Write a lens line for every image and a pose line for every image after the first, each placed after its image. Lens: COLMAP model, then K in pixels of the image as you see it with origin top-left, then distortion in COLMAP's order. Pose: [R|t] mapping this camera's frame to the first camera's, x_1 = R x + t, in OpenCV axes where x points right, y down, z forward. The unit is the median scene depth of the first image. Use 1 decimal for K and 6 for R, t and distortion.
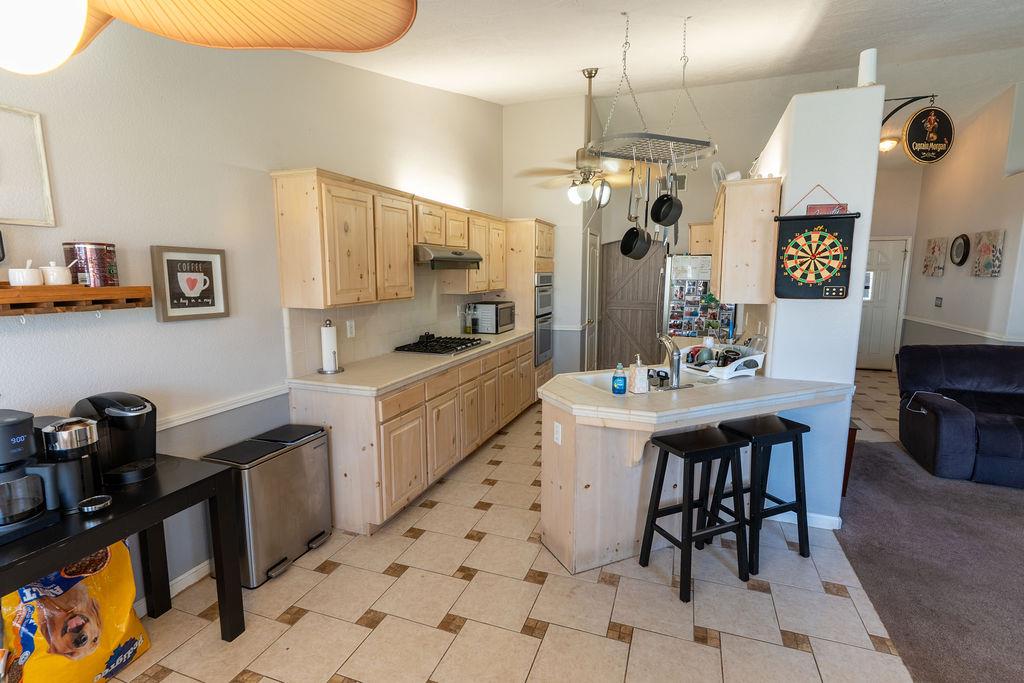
lens RADIAL K [[483.9, 0, 505.4], [0, 483.9, 342.6], [0, 0, 1]] dist [0.000896, -0.000195]
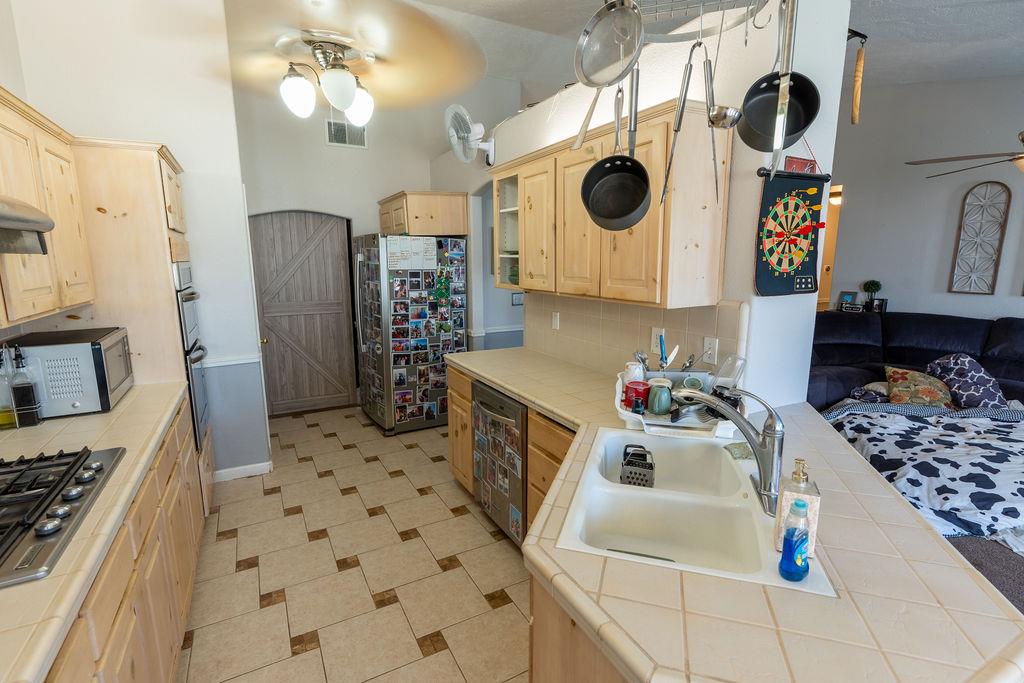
lens RADIAL K [[483.9, 0, 507.1], [0, 483.9, 342.3], [0, 0, 1]] dist [0.000896, -0.000195]
pose [[0.659435, -0.134650, 0.739604, -0.150866], [0.116176, 0.990263, 0.076700, -0.115640], [-0.742730, 0.035345, 0.668657, 0.786650]]
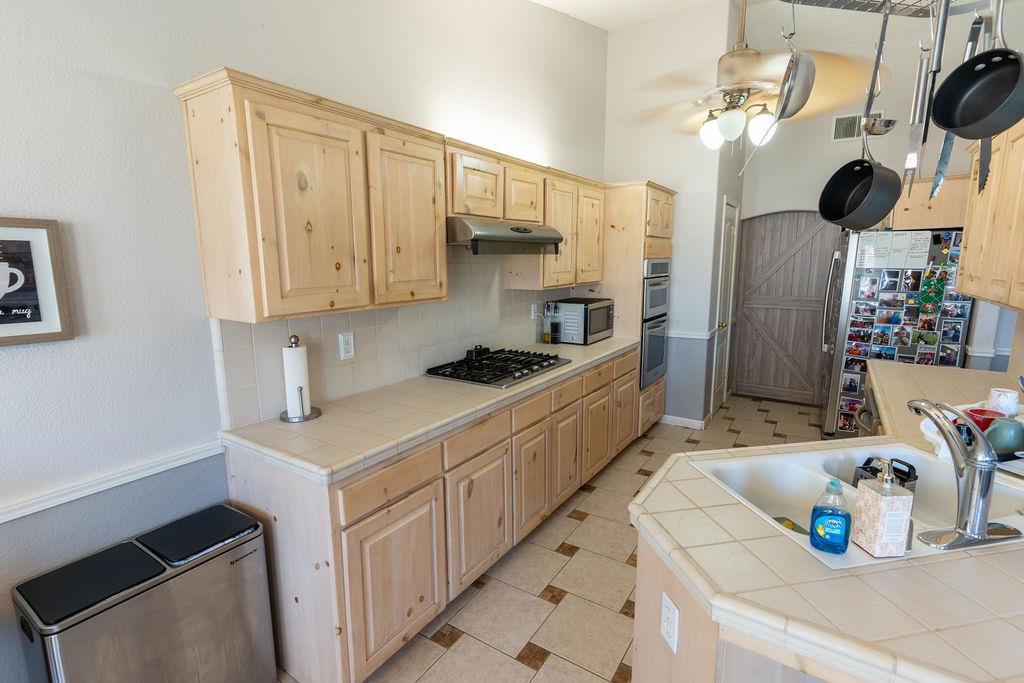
lens RADIAL K [[483.9, 0, 507.1], [0, 483.9, 344.2], [0, 0, 1]] dist [0.000896, -0.000195]
pose [[0.975407, 0.033410, -0.217866, 0.043326], [-0.026689, 0.999075, 0.033722, -0.067673], [0.218791, -0.027078, 0.975396, 0.467252]]
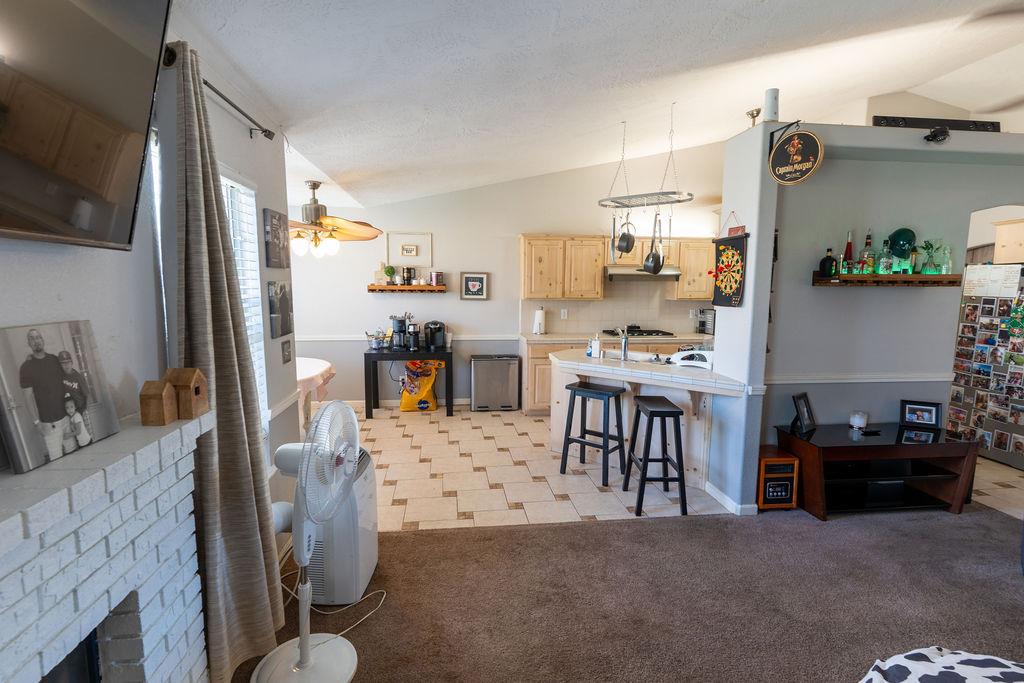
lens RADIAL K [[483.9, 0, 513.8], [0, 483.9, 338.6], [0, 0, 1]] dist [0.000896, -0.000195]
pose [[0.470297, 0.107240, -0.875968, 1.351457], [-0.136285, 0.989508, 0.047970, 0.001451], [0.871921, 0.096821, 0.479978, -0.014650]]
